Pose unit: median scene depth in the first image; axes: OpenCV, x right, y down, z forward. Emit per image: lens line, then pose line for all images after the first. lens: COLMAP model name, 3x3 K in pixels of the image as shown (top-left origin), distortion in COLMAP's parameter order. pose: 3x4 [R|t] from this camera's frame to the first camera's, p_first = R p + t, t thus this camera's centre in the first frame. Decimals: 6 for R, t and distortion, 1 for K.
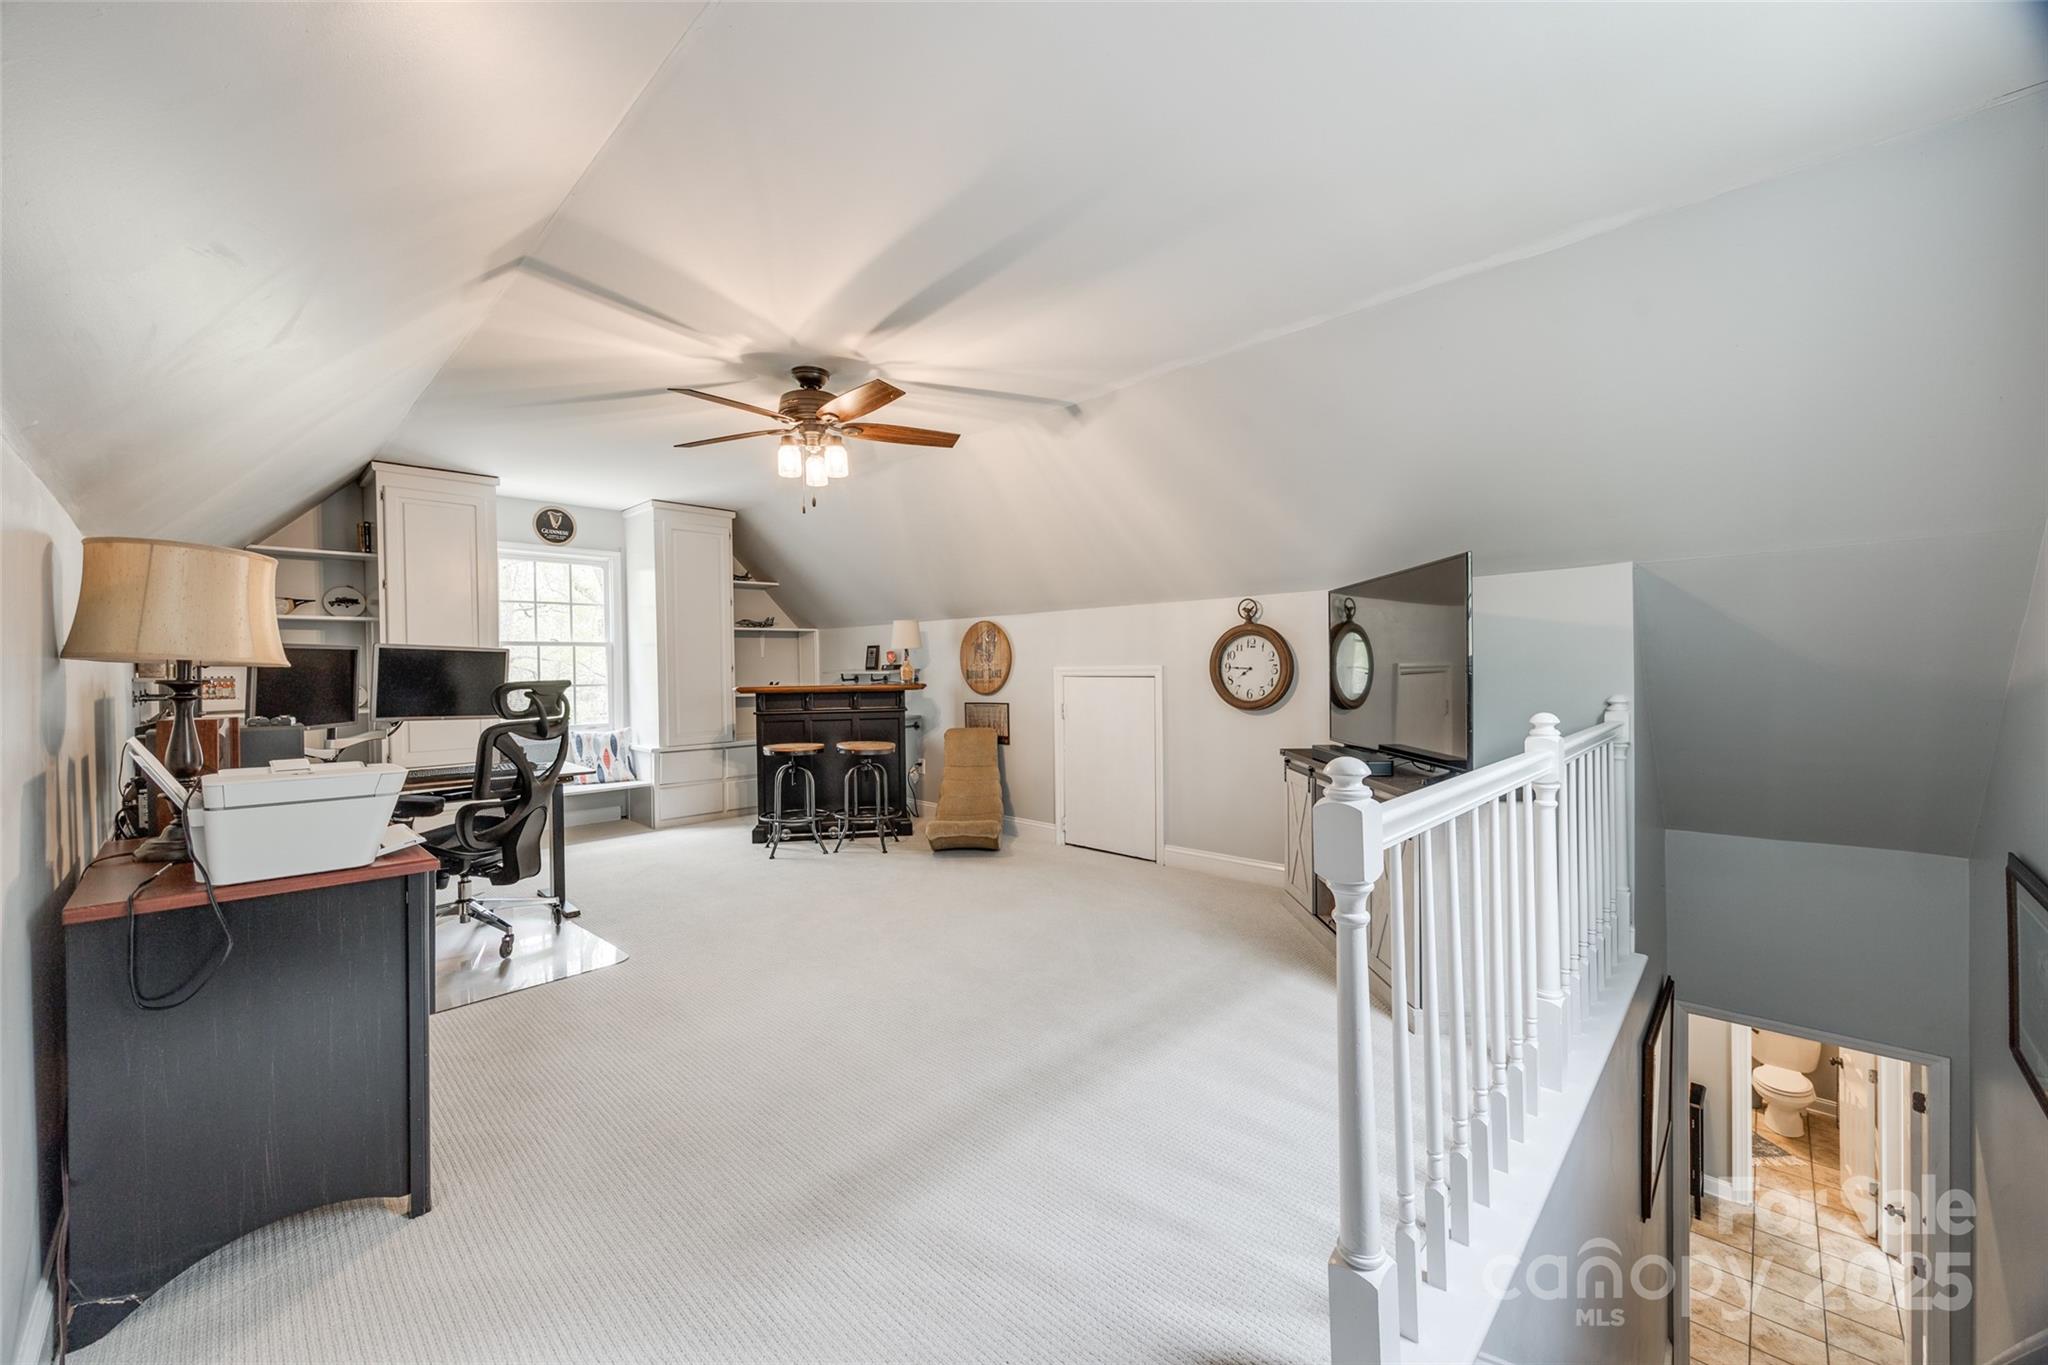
lens RADIAL K [[782.2, 0, 1016.5], [0, 782.2, 674.4], [0, 0, 1]] dist [-0.008209, -0.000033]
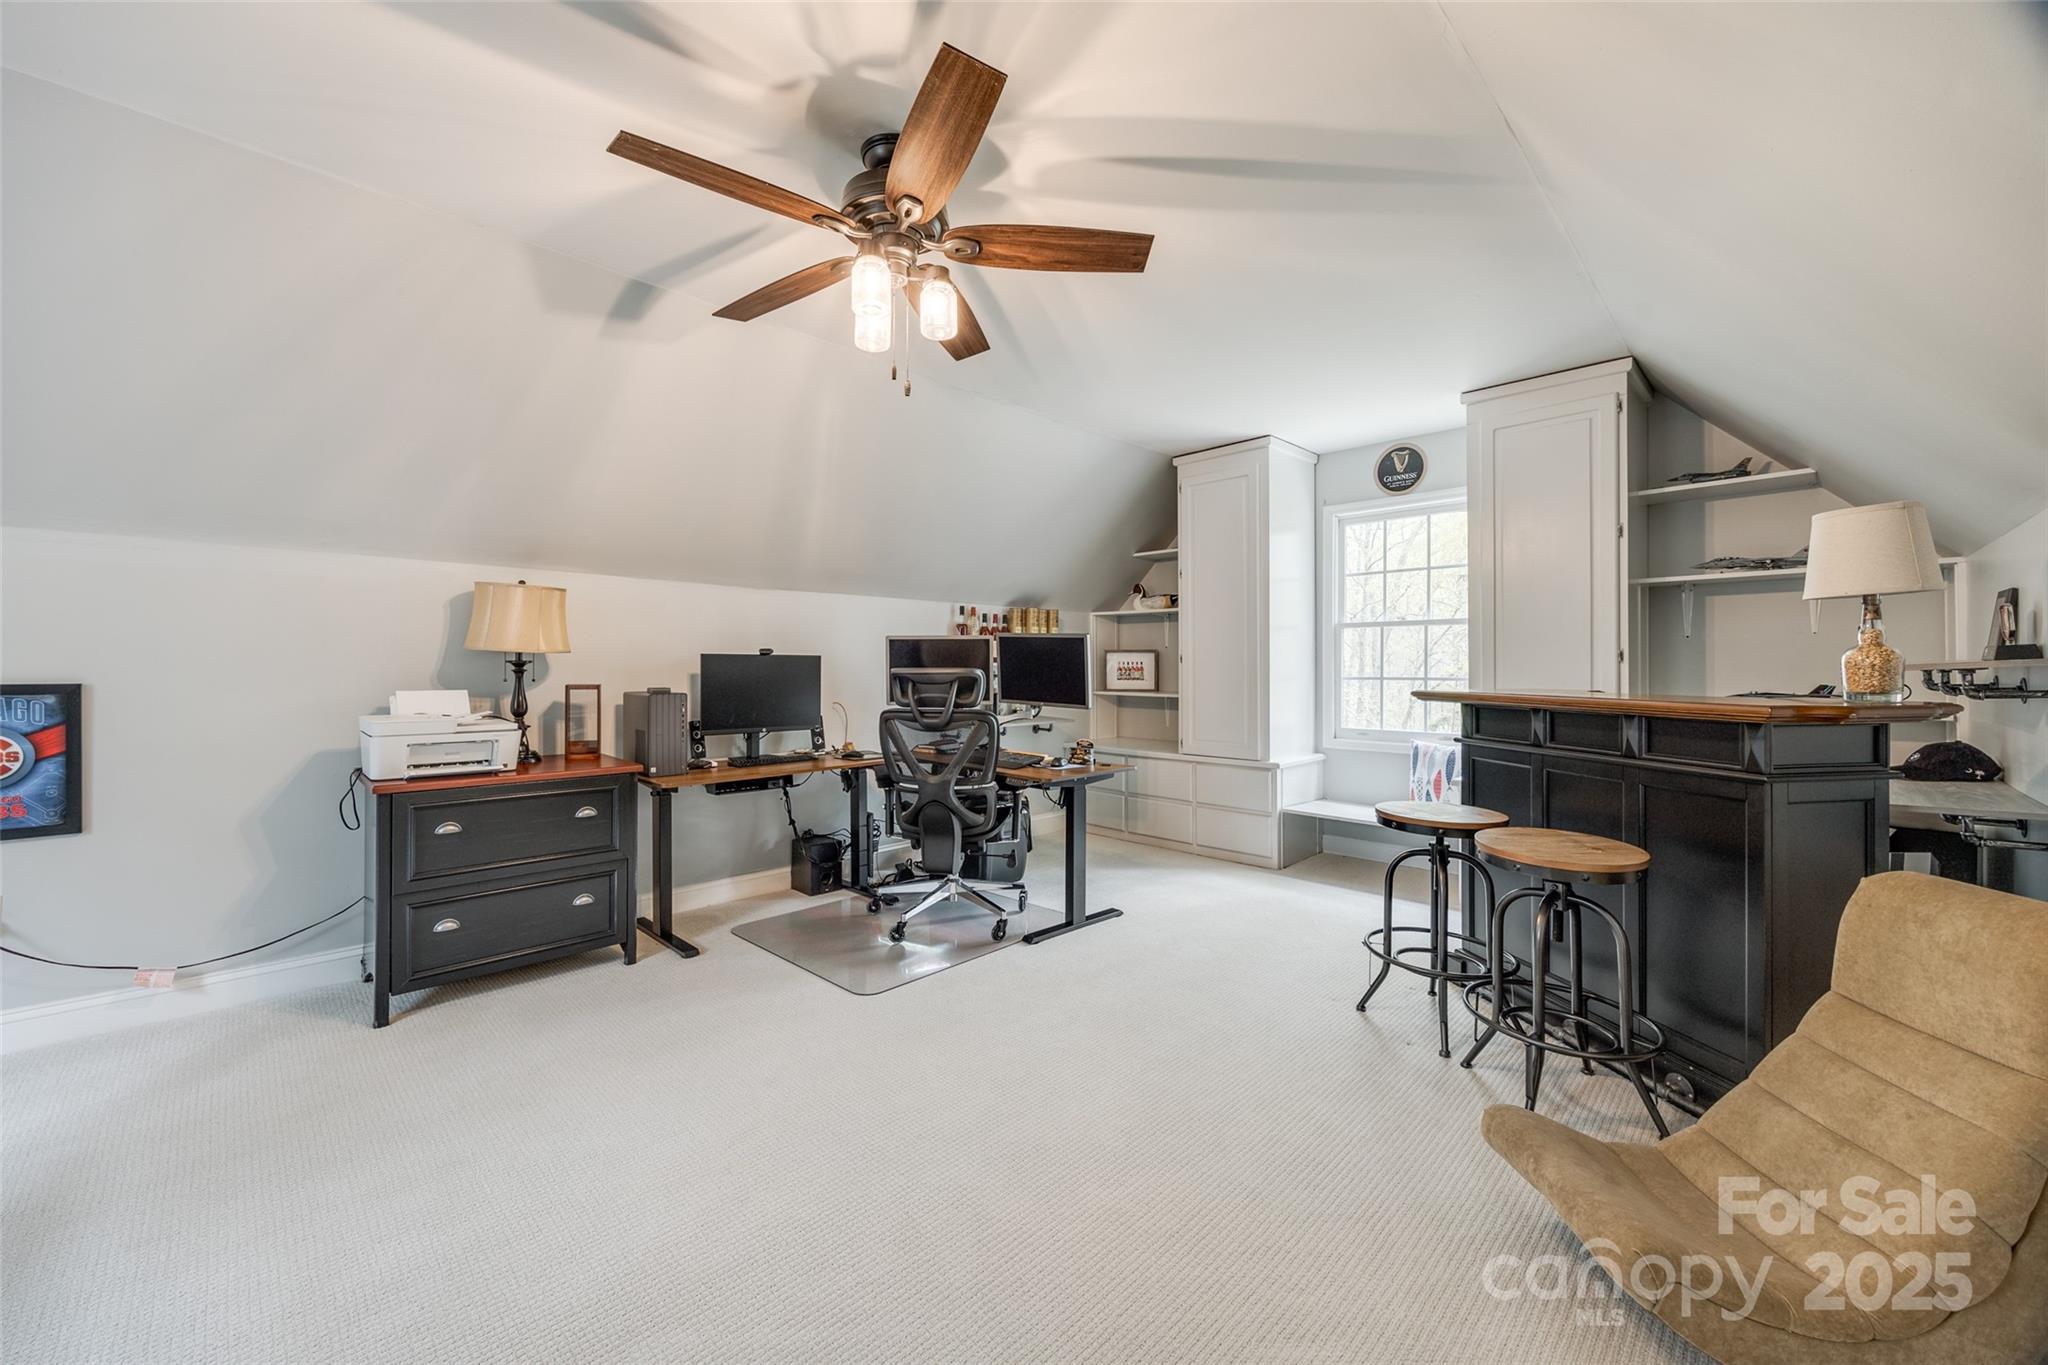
lens RADIAL K [[799.7, 0, 1023.0], [0, 799.7, 669.3], [0, 0, 1]] dist [0.000768, 0.000022]
pose [[-0.012181, 0.014888, -0.999815, 0.200199], [-0.005961, 0.999870, 0.014962, -0.004011], [0.999908, 0.006142, -0.012091, 0.641198]]
